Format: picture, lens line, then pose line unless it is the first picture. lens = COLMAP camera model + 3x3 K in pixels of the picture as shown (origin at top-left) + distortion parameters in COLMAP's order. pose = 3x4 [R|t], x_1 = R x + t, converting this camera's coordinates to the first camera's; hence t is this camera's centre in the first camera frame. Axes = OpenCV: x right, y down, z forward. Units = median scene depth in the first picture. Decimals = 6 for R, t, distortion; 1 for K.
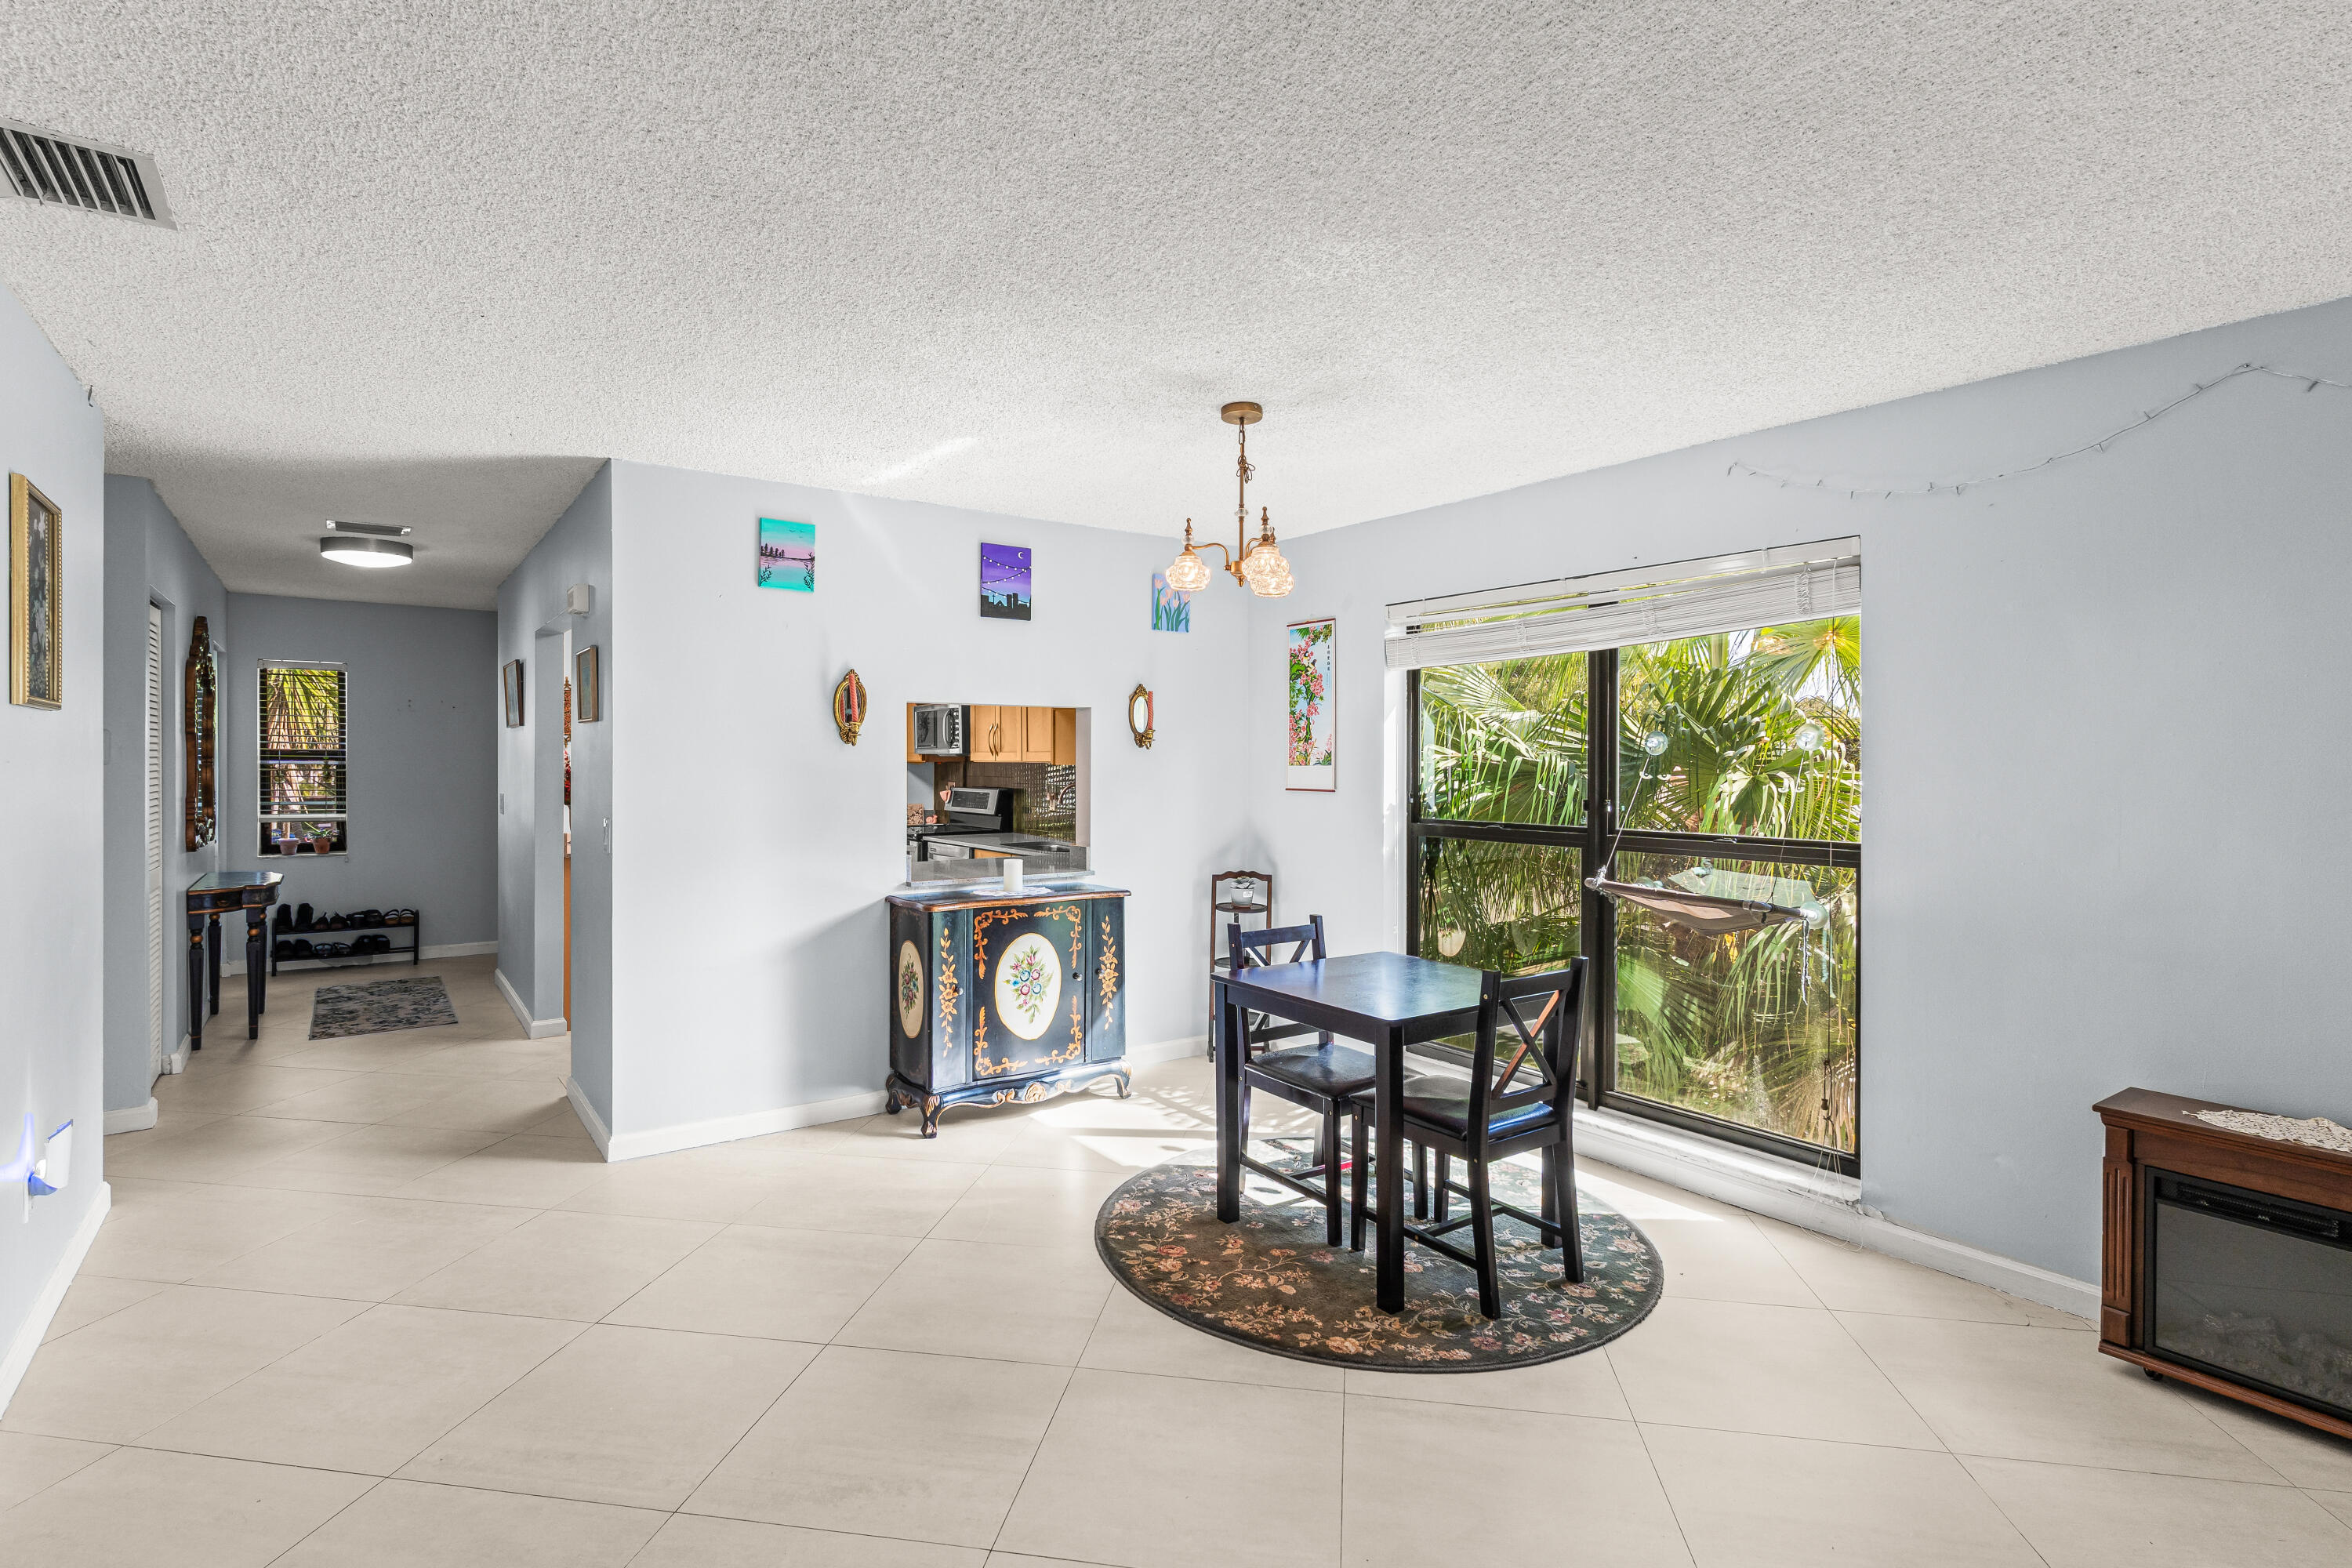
lens RADIAL K [[1143.0, 0, 1167.8], [0, 1143.0, 761.6], [0, 0, 1]] dist [0.005630, -0.001743]
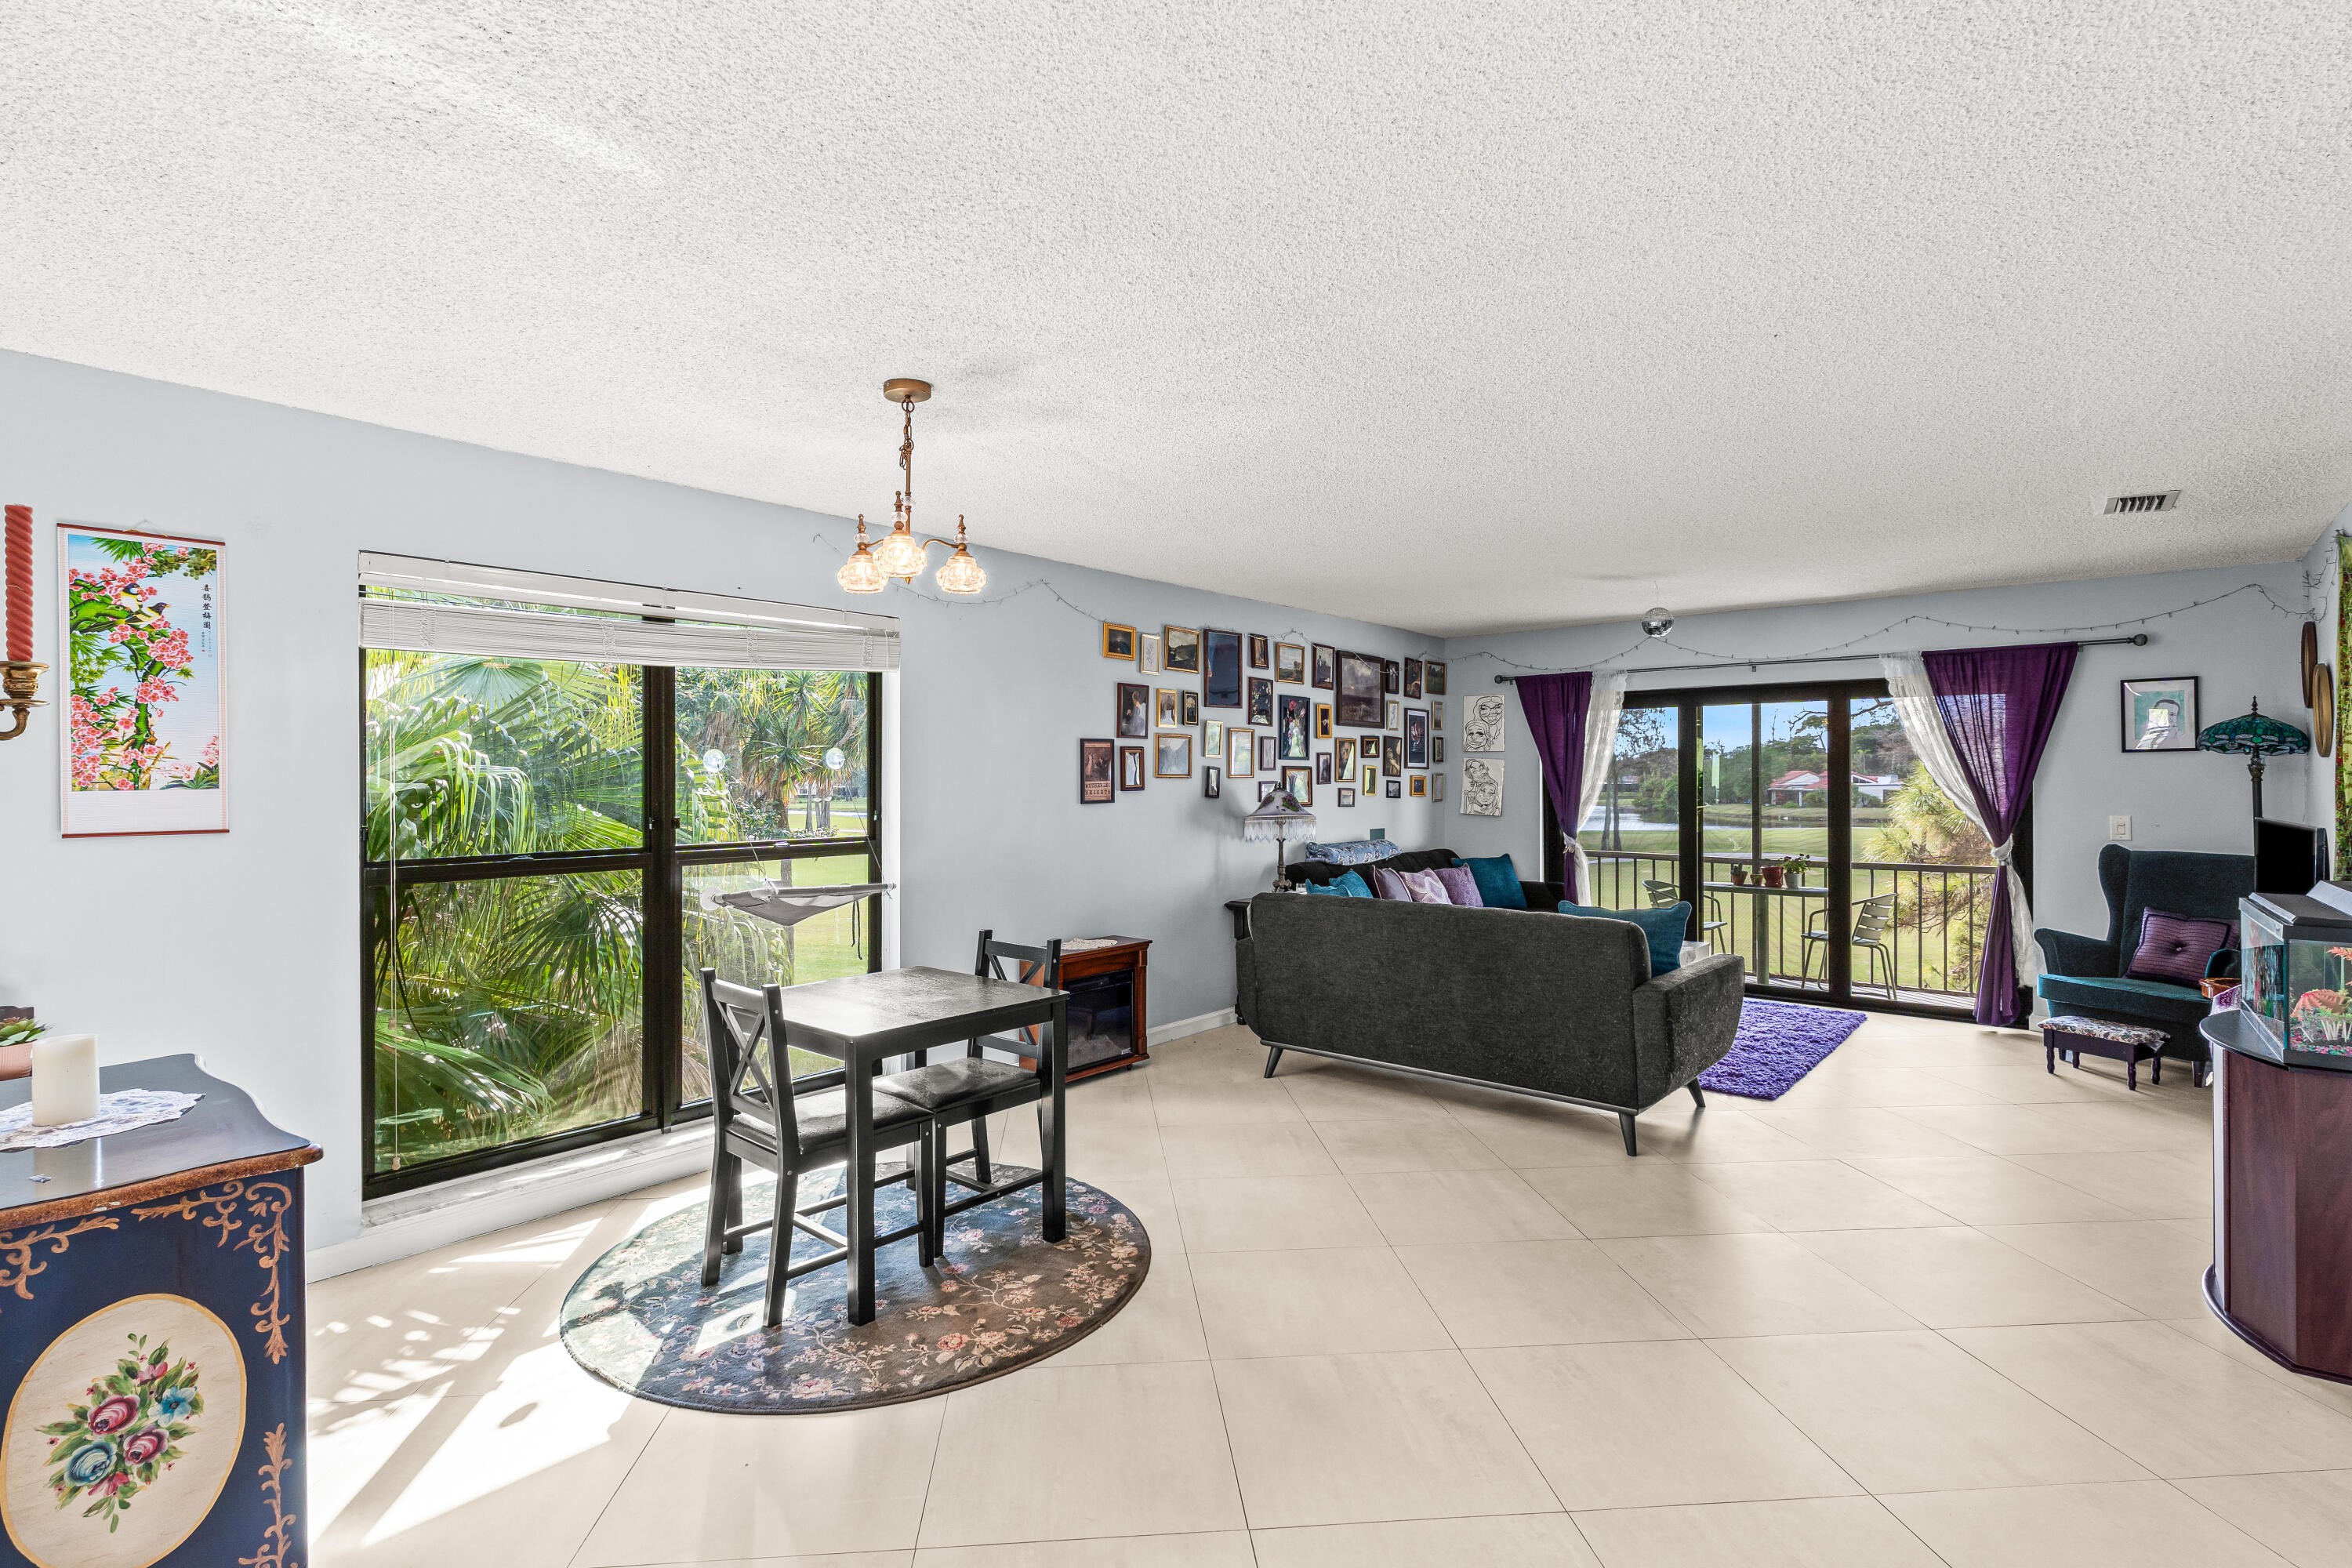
lens RADIAL K [[1143.0, 0, 1169.4], [0, 1143.0, 780.1], [0, 0, 1]] dist [0.005630, -0.001743]
pose [[-0.244424, -0.013607, 0.969573, -0.584134], [-0.002737, 0.999907, 0.013343, -0.010961], [-0.969665, 0.000608, -0.244438, 0.695204]]
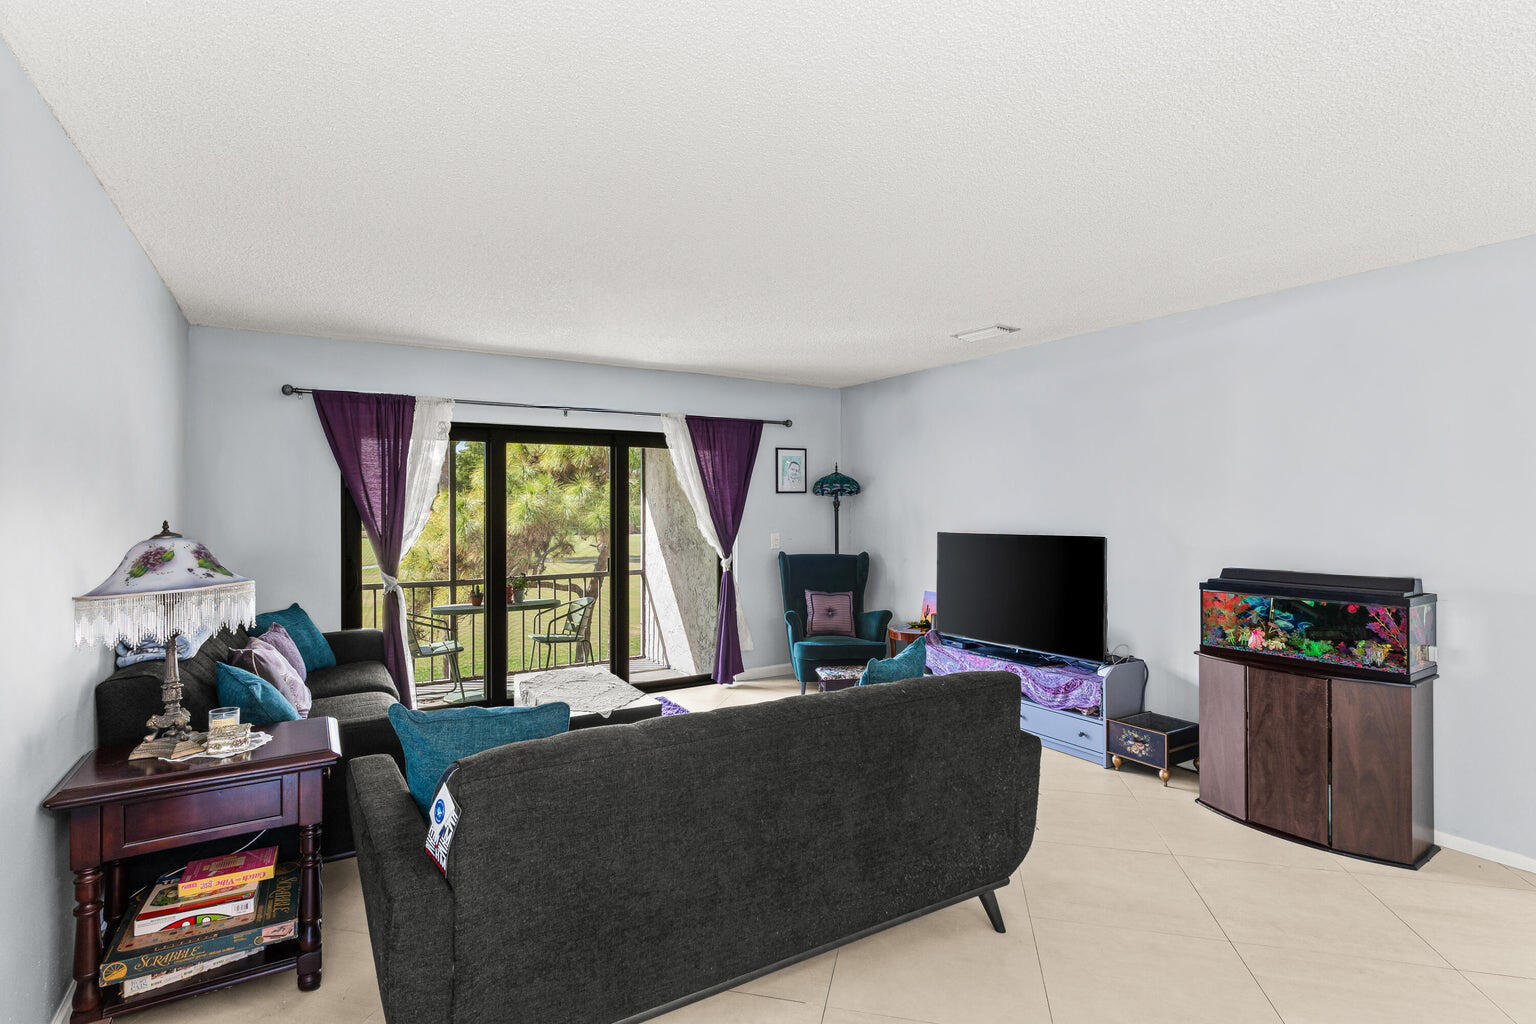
lens RADIAL K [[746.4, 0, 766.8], [0, 746.4, 503.0], [0, 0, 1]] dist [0.005630, -0.001743]
pose [[-0.996975, -0.005727, 0.077514, 0.272305], [-0.006337, 0.999951, -0.007634, -0.000759], [-0.077466, -0.008102, -0.996962, 0.660884]]
